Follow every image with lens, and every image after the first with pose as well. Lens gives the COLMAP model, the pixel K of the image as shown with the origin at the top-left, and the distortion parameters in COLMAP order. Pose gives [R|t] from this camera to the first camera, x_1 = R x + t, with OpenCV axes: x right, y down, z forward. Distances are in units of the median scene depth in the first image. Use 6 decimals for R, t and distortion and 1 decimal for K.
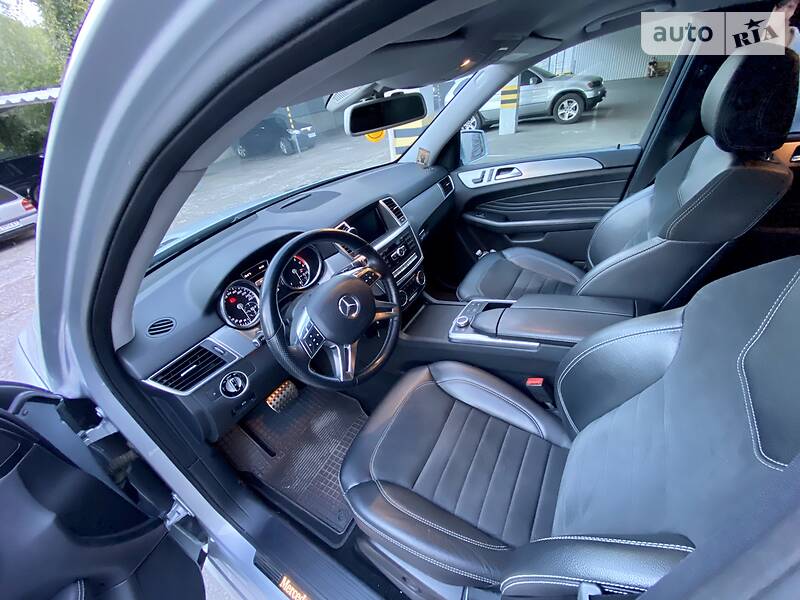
lens RADIAL K [[322.8, 0, 399.1], [0, 322.8, 300.8], [0, 0, 1]] dist [0.005698, -0.012348]
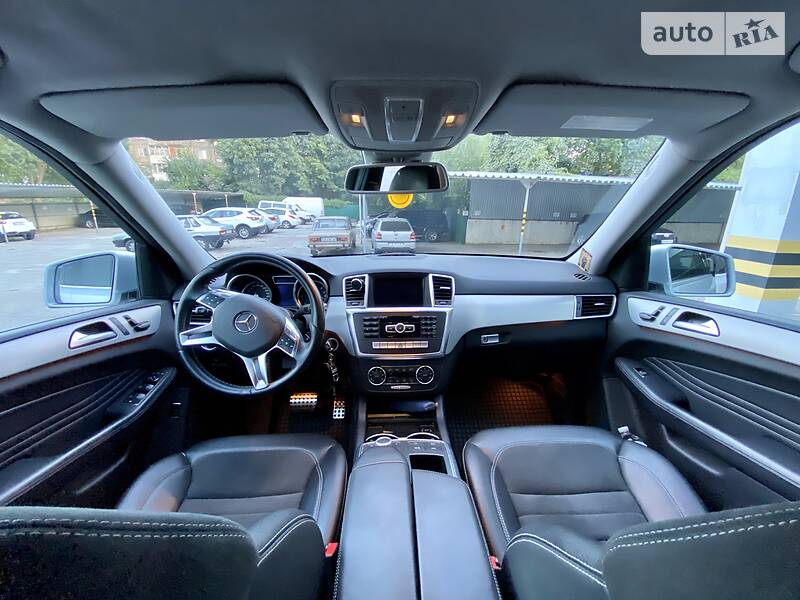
lens RADIAL K [[322.8, 0, 402.9], [0, 322.8, 305.6], [0, 0, 1]] dist [0.005698, -0.012348]
pose [[0.548033, 0.368130, -0.751093, 0.581448], [-0.529794, 0.847635, 0.028886, -0.213185], [0.647286, 0.382094, 0.659565, 0.378842]]
